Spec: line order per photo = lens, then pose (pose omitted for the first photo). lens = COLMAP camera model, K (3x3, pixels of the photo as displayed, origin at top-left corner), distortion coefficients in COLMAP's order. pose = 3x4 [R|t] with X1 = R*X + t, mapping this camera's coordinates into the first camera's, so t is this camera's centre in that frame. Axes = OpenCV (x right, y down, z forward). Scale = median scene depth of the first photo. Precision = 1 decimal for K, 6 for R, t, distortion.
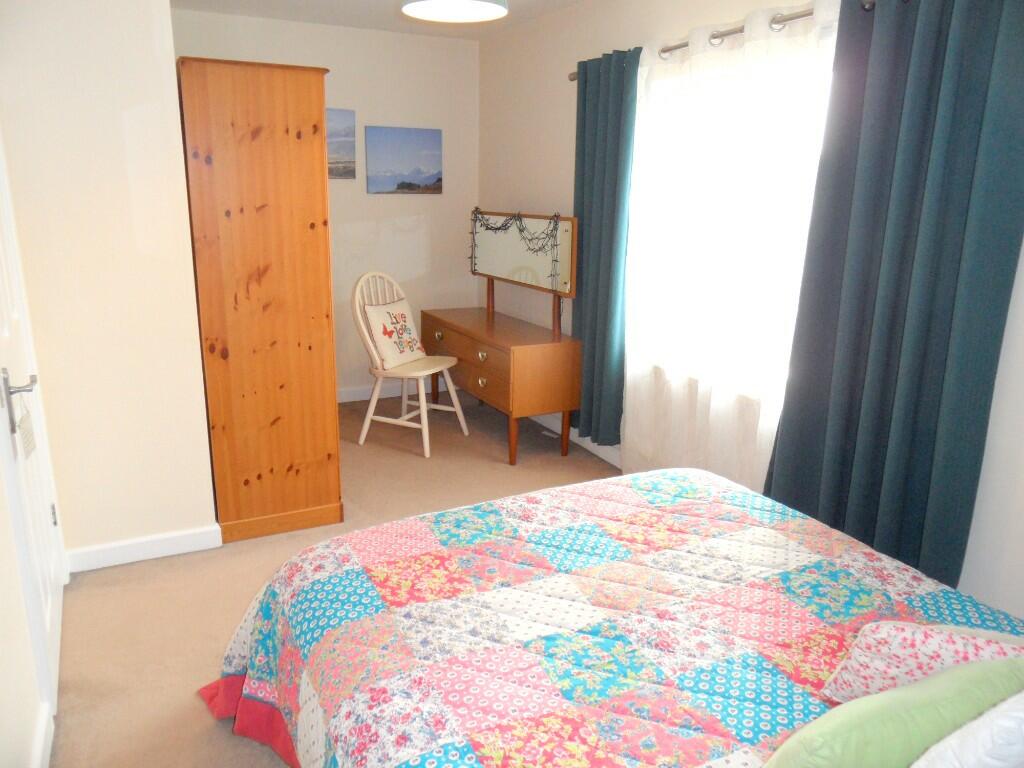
lens RADIAL K [[755.3, 0, 507.9], [0, 755.3, 386.2], [0, 0, 1]] dist [-0.034052, 0.032186]
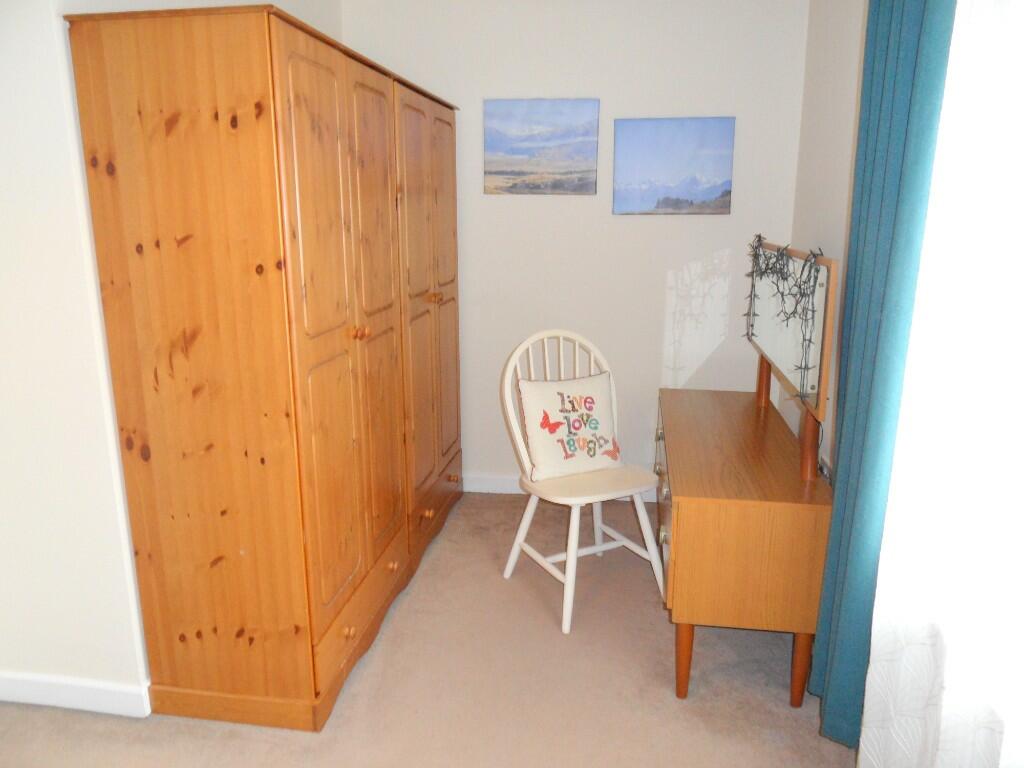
lens RADIAL K [[755.3, 0, 507.9], [0, 755.3, 386.2], [0, 0, 1]] dist [-0.034052, 0.032186]
pose [[0.804456, 0.118153, -0.582143, 0.255170], [-0.134391, 0.990809, 0.015384, -0.146281], [0.578611, 0.065859, 0.812941, 0.588643]]
